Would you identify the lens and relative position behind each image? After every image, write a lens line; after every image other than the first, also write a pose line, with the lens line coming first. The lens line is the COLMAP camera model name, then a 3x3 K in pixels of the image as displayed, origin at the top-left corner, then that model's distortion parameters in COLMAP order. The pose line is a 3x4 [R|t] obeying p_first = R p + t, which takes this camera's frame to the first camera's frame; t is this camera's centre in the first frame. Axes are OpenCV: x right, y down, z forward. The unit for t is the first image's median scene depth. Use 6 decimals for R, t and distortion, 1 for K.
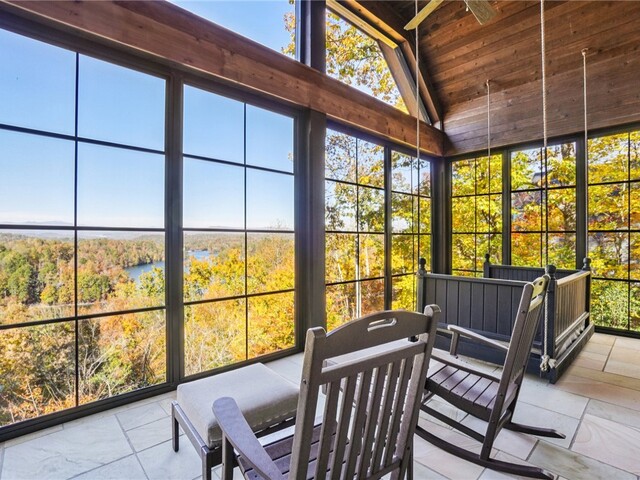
lens RADIAL K [[322.1, 0, 318.2], [0, 322.1, 233.4], [0, 0, 1]] dist [-0.049575, 0.014804]
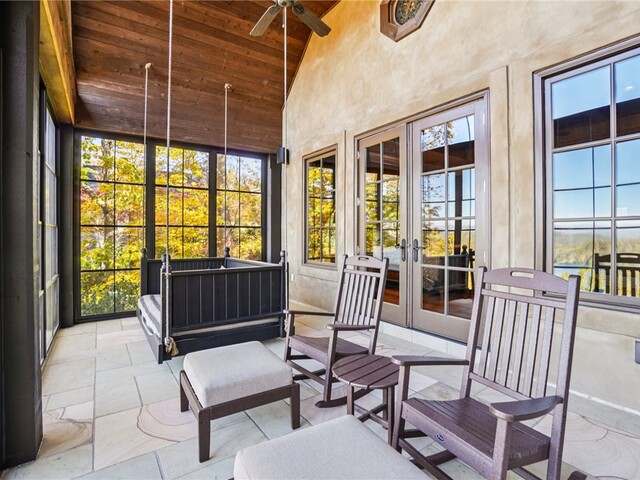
lens RADIAL K [[322.1, 0, 320.6], [0, 322.1, 233.1], [0, 0, 1]] dist [-0.049575, 0.014804]
pose [[0.129788, -0.009095, 0.991500, -0.324608], [-0.015846, 0.999811, 0.011246, -0.000542], [-0.991415, -0.017171, 0.129619, 0.360197]]
